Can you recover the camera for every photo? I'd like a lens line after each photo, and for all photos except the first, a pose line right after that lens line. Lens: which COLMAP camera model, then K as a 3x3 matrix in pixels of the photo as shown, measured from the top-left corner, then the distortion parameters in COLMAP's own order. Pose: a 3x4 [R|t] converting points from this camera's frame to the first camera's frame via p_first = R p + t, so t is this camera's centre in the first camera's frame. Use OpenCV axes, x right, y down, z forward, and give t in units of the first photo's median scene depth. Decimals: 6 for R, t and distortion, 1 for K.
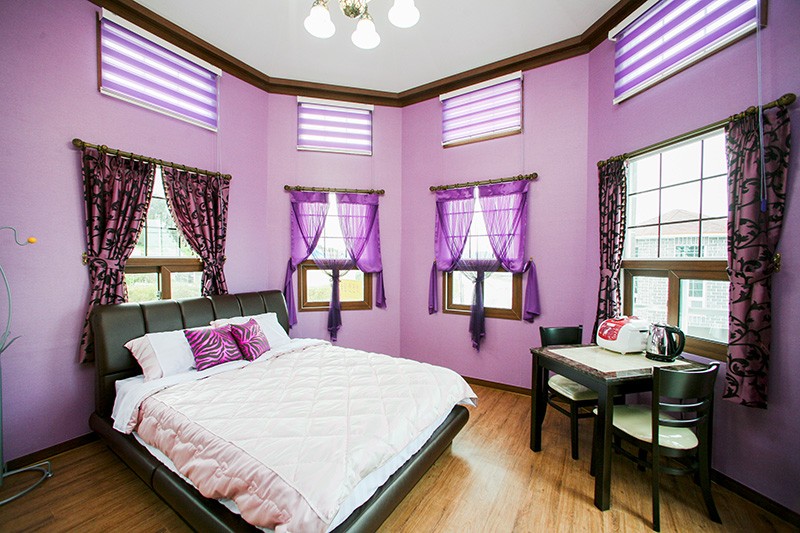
lens RADIAL K [[321.2, 0, 397.6], [0, 321.2, 268.8], [0, 0, 1]] dist [-0.045168, 0.024973]
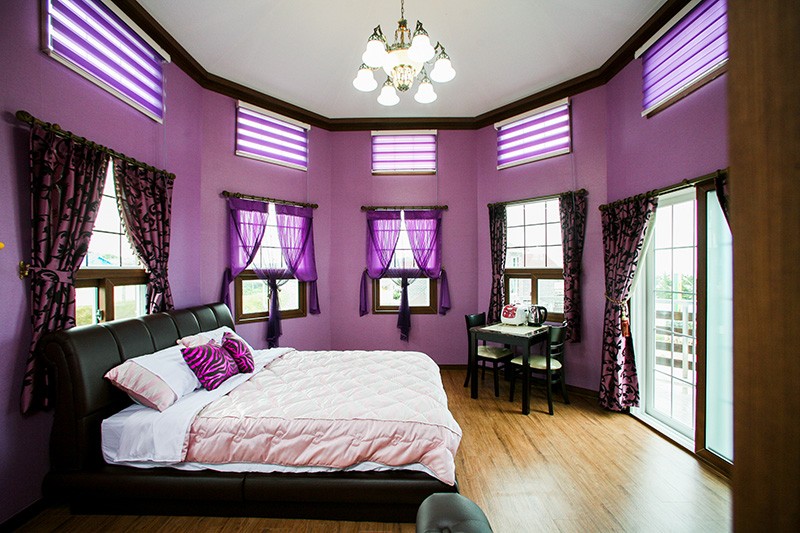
lens RADIAL K [[321.2, 0, 397.6], [0, 321.2, 268.8], [0, 0, 1]] dist [-0.045168, 0.024973]
pose [[0.854228, -0.005604, 0.519868, -0.512382], [0.019243, 0.999598, -0.020843, -0.002308], [-0.519542, 0.027809, 0.853993, -0.077678]]
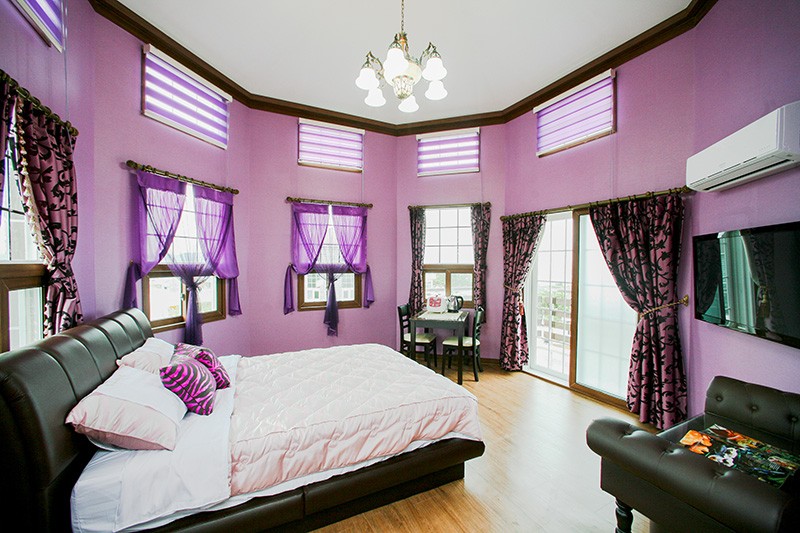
lens RADIAL K [[321.2, 0, 397.6], [0, 321.2, 268.8], [0, 0, 1]] dist [-0.045168, 0.024973]
pose [[0.510494, -0.017137, 0.859711, -0.836005], [0.020677, 0.999757, 0.007651, -0.016043], [-0.859633, 0.013870, 0.510724, 0.165902]]
